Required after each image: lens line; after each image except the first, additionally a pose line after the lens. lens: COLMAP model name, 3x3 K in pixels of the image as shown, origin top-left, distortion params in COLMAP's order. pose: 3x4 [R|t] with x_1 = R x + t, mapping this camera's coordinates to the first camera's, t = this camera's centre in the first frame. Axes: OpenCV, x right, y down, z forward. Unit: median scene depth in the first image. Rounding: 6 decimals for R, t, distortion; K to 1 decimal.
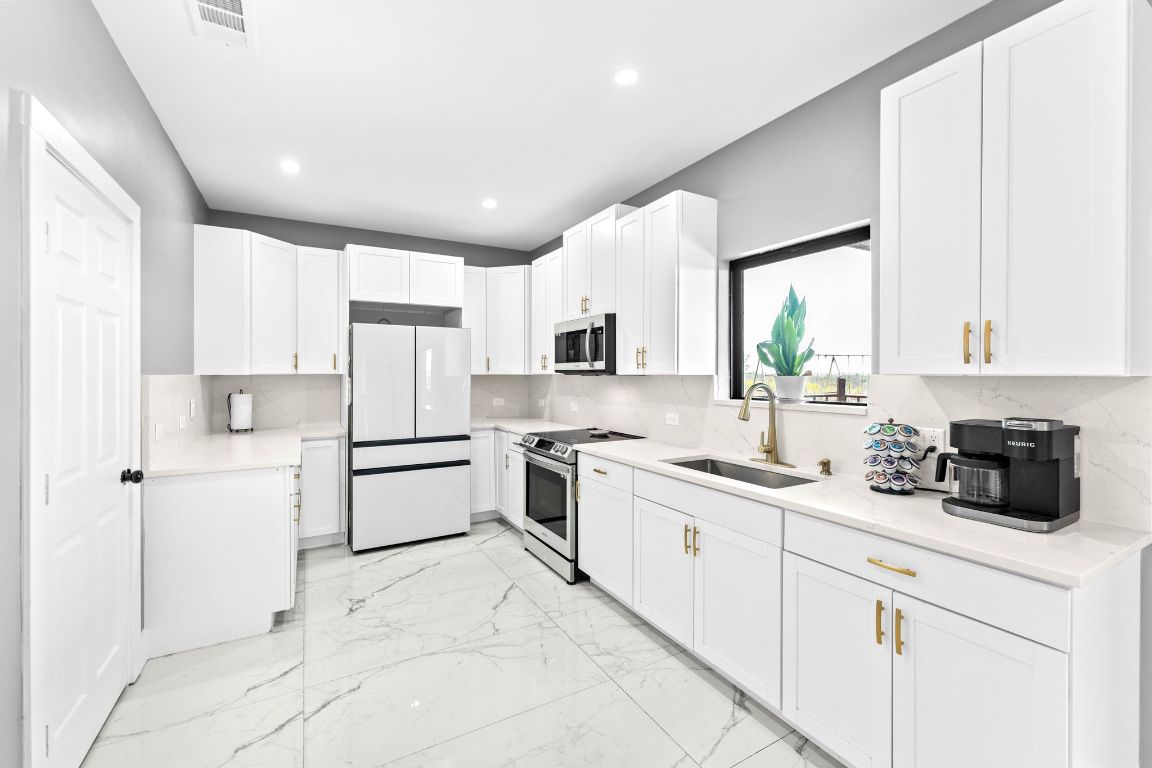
lens RADIAL K [[461.6, 0, 575.8], [0, 461.6, 376.3], [0, 0, 1]] dist [0.000404, -0.000335]
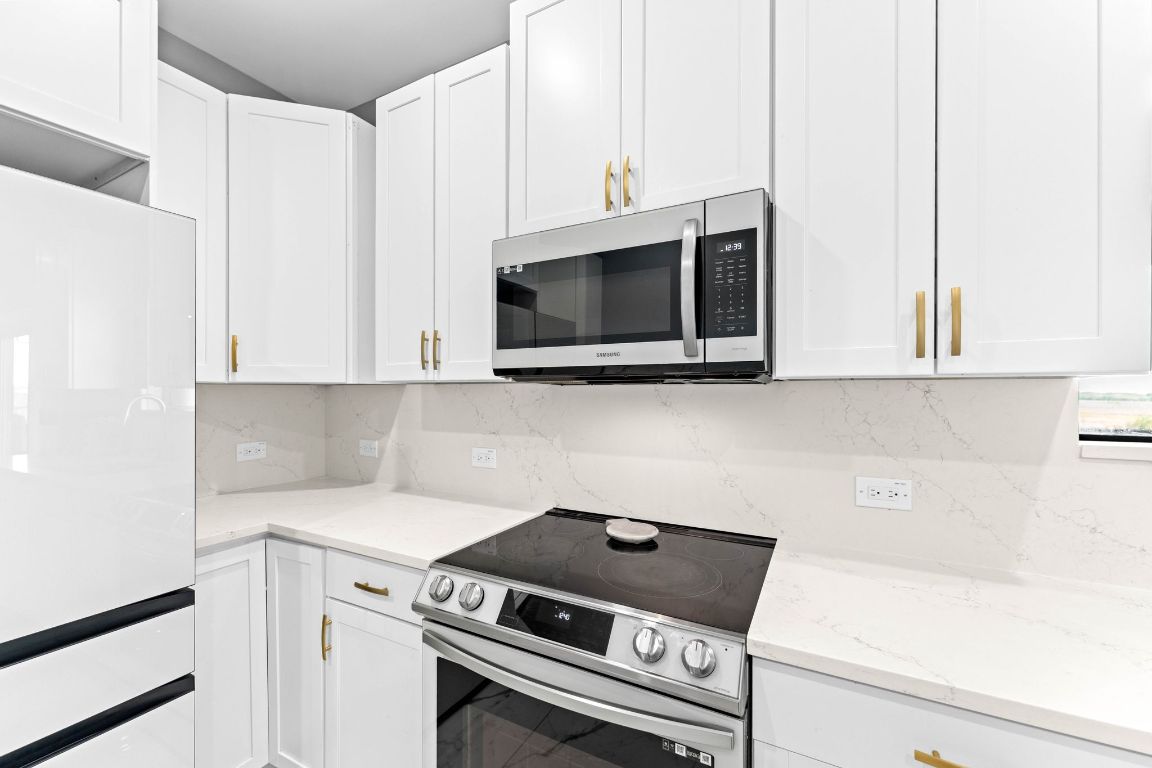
lens RADIAL K [[477.1, 0, 577.9], [0, 477.1, 391.3], [0, 0, 1]] dist [-0.029676, -0.000153]
pose [[0.849535, 0.001668, 0.527529, -0.179835], [0.000219, 0.999994, -0.003515, 0.005519], [-0.527532, 0.003102, 0.849530, 0.630408]]
